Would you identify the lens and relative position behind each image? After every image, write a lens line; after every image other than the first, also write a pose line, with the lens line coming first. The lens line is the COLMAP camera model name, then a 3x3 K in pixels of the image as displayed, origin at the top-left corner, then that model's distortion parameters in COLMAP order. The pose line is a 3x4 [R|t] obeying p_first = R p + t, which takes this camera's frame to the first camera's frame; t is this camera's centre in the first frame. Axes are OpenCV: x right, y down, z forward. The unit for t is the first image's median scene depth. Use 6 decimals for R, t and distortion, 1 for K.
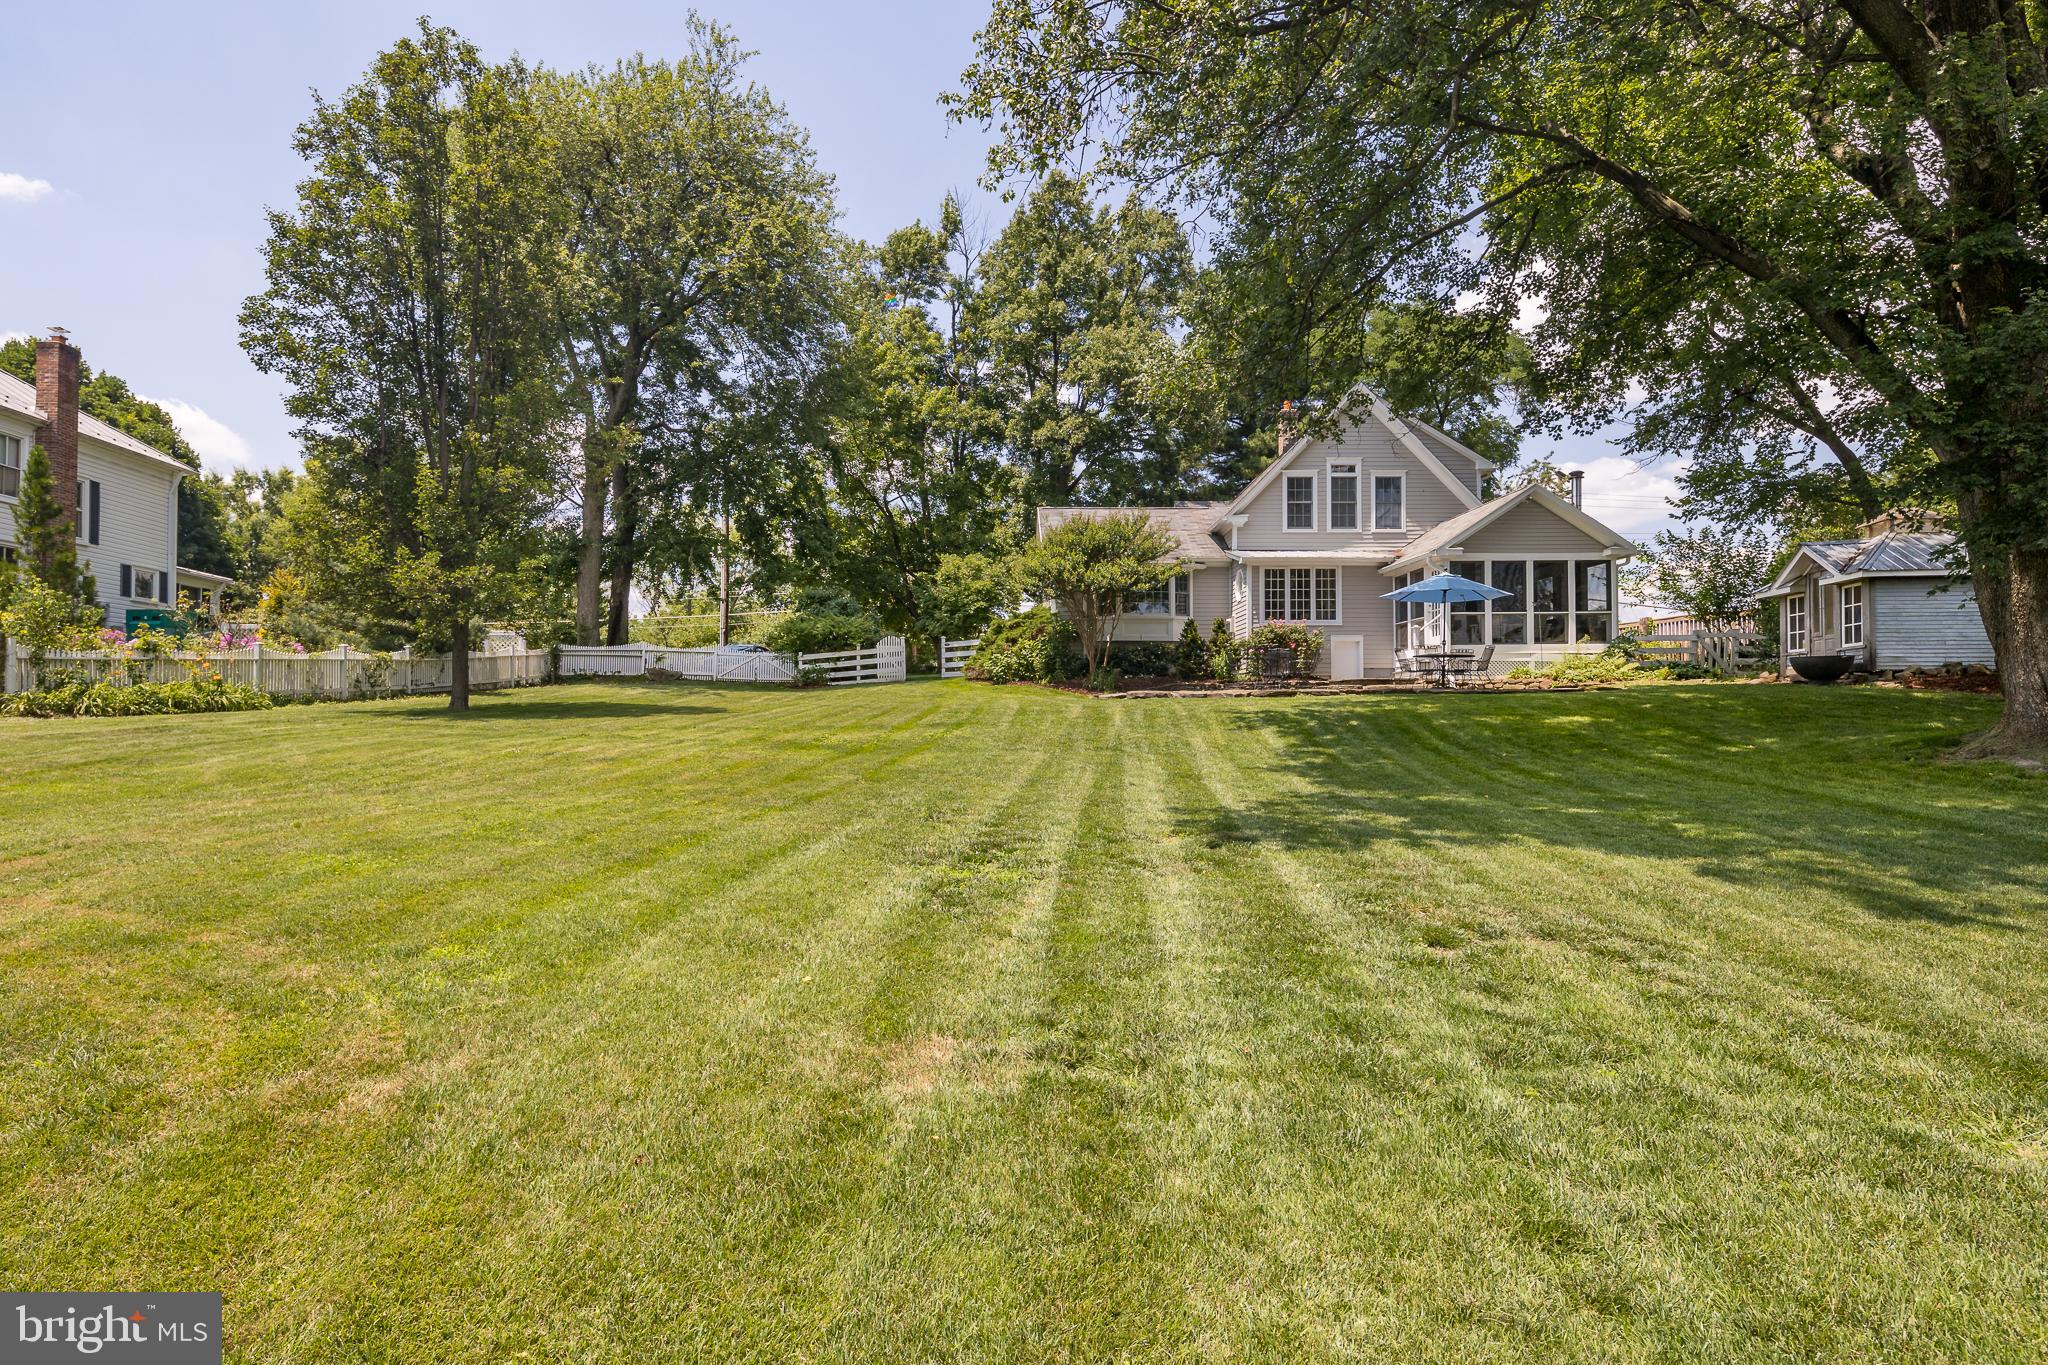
lens RADIAL K [[1002.0, 0, 1016.7], [0, 1002.0, 692.5], [0, 0, 1]] dist [0.011085, -0.005561]
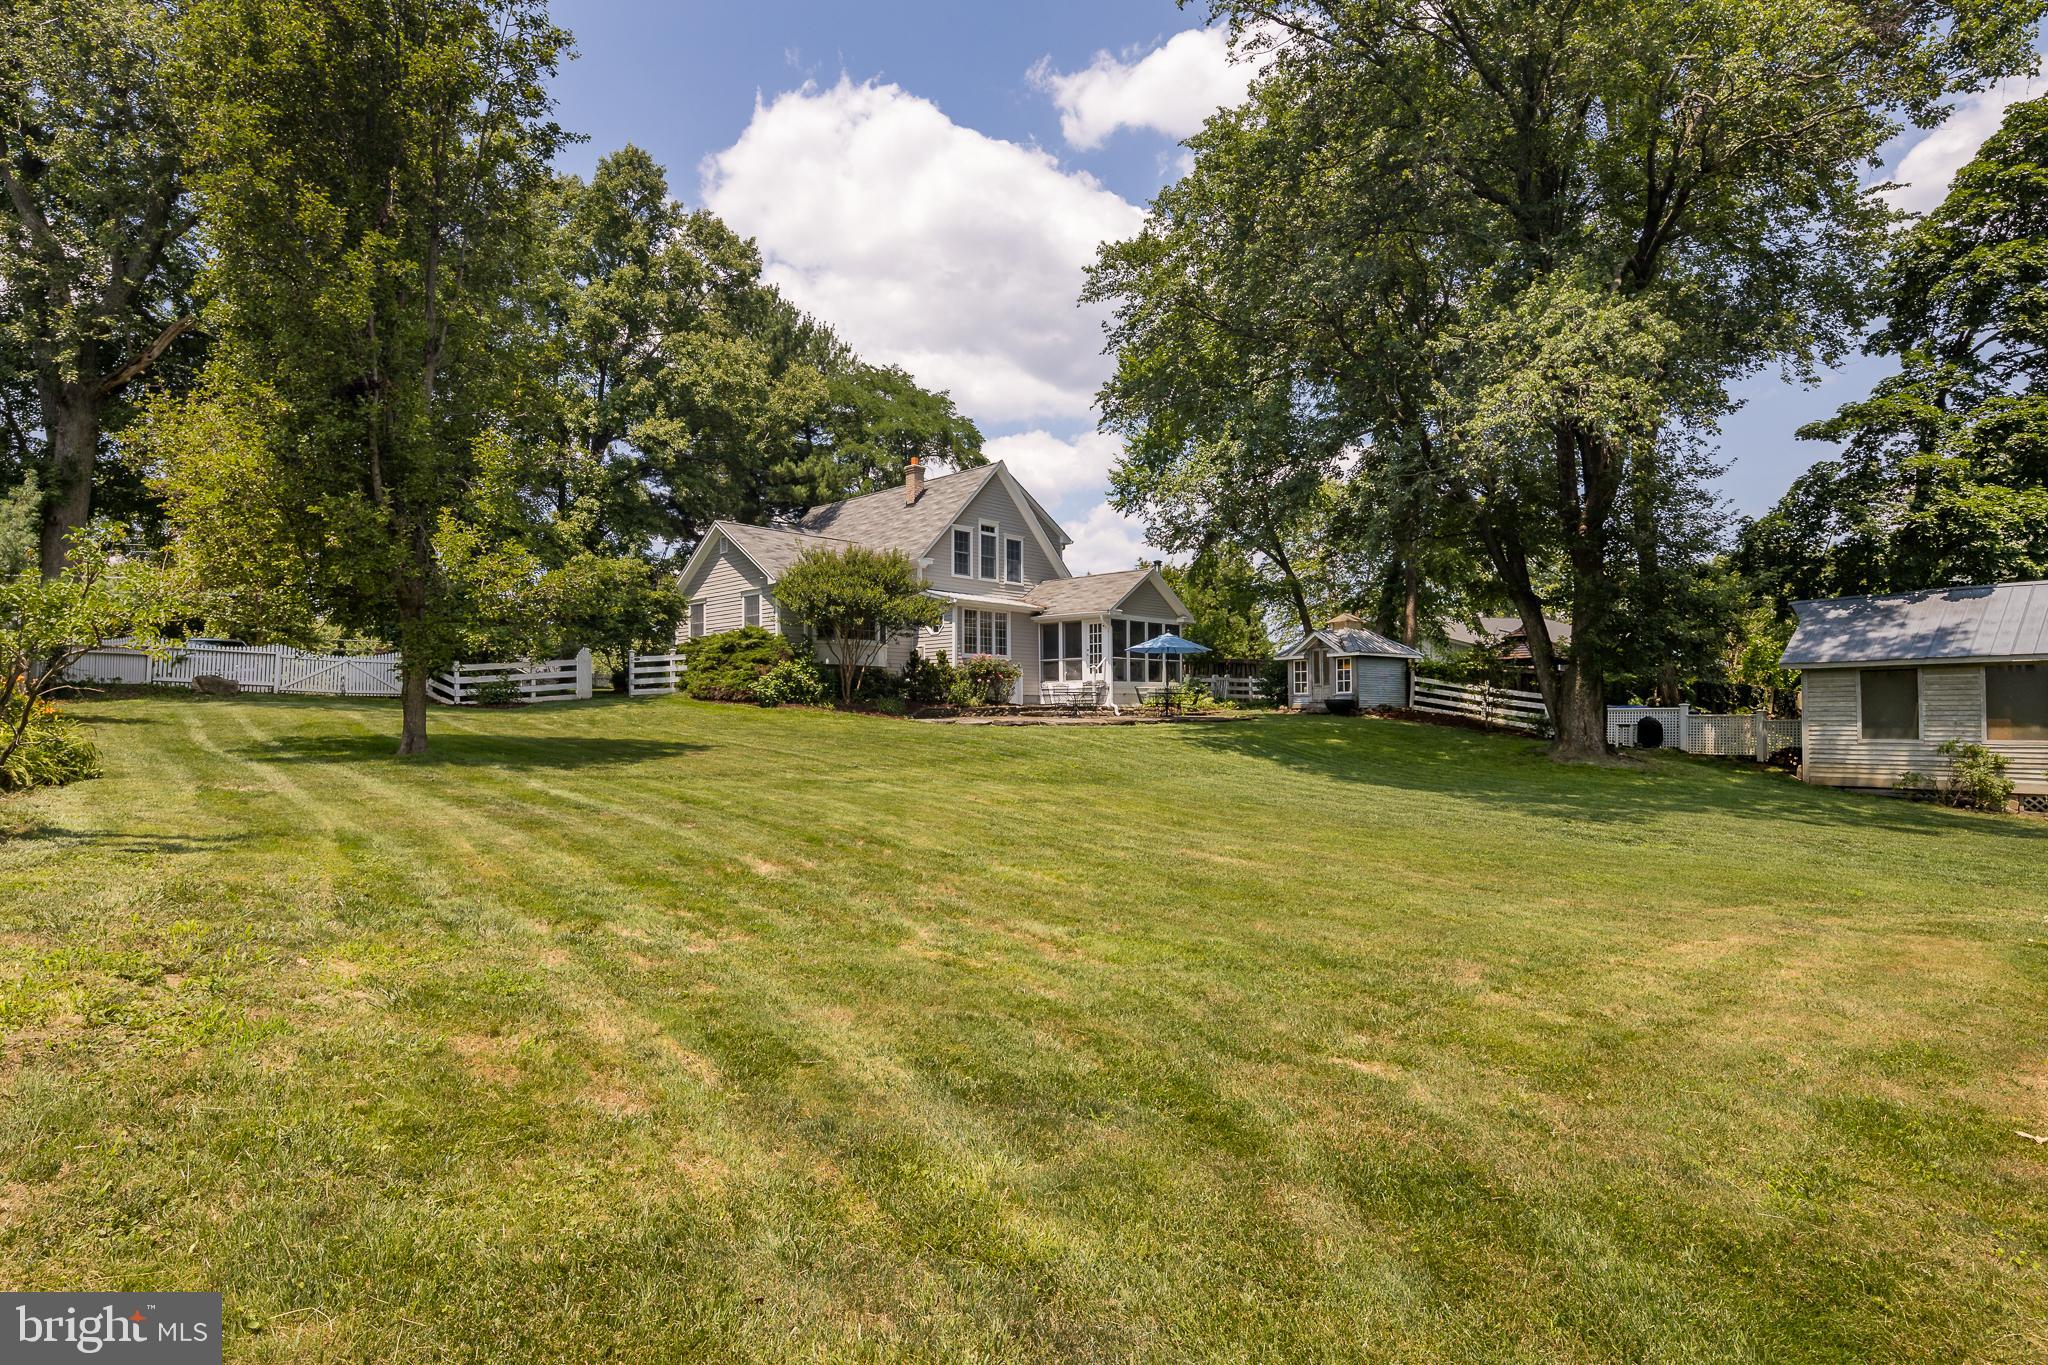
lens RADIAL K [[1002.0, 0, 1018.6], [0, 1002.0, 679.9], [0, 0, 1]] dist [0.011085, -0.005561]
pose [[0.696437, 0.021677, 0.717291, -0.551698], [-0.014884, 0.999765, -0.015762, -0.022743], [-0.717464, 0.000301, 0.696596, 0.134880]]
